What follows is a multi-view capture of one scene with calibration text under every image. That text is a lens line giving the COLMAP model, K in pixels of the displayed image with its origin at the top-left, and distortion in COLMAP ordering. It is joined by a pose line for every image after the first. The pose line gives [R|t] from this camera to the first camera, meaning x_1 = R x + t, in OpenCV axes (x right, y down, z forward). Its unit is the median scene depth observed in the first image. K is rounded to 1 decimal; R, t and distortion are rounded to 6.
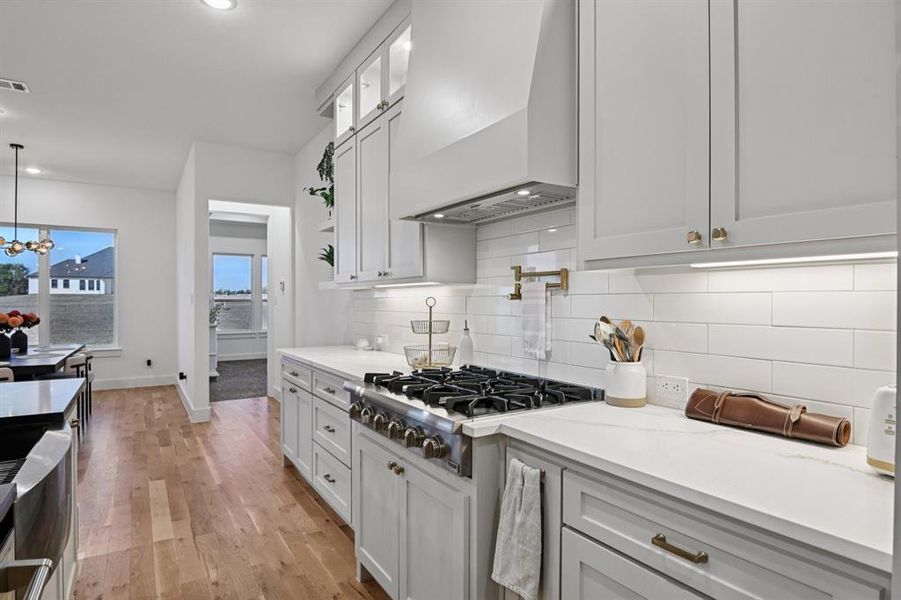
lens RADIAL K [[478.5, 0, 445.3], [0, 478.5, 304.8], [0, 0, 1]] dist [-0.019457, -0.000265]
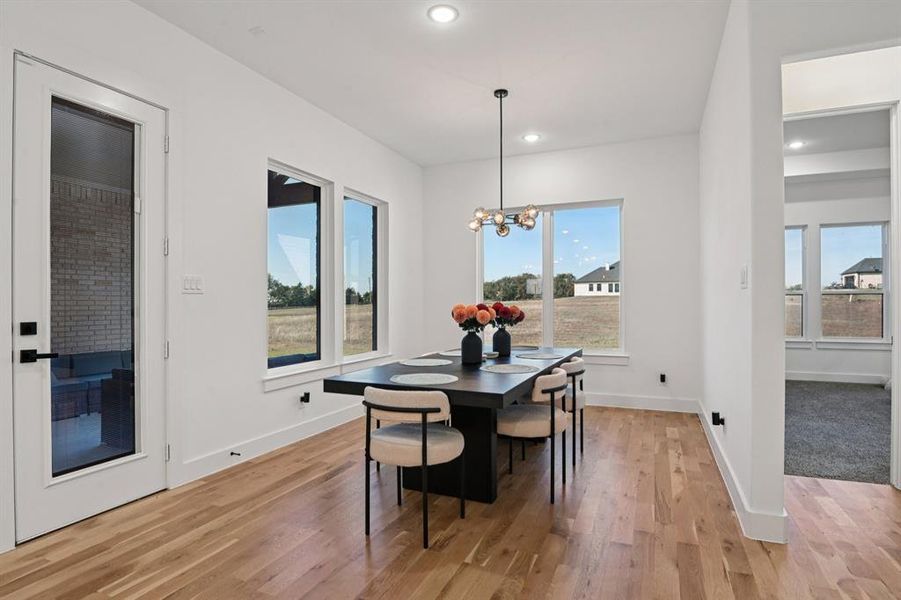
lens RADIAL K [[478.5, 0, 447.4], [0, 478.5, 304.1], [0, 0, 1]] dist [-0.019457, -0.000265]
pose [[0.554088, -0.001979, -0.832456, -0.283407], [0.001207, 0.999998, -0.001574, 0.015135], [0.832457, -0.000132, 0.554089, 0.456381]]
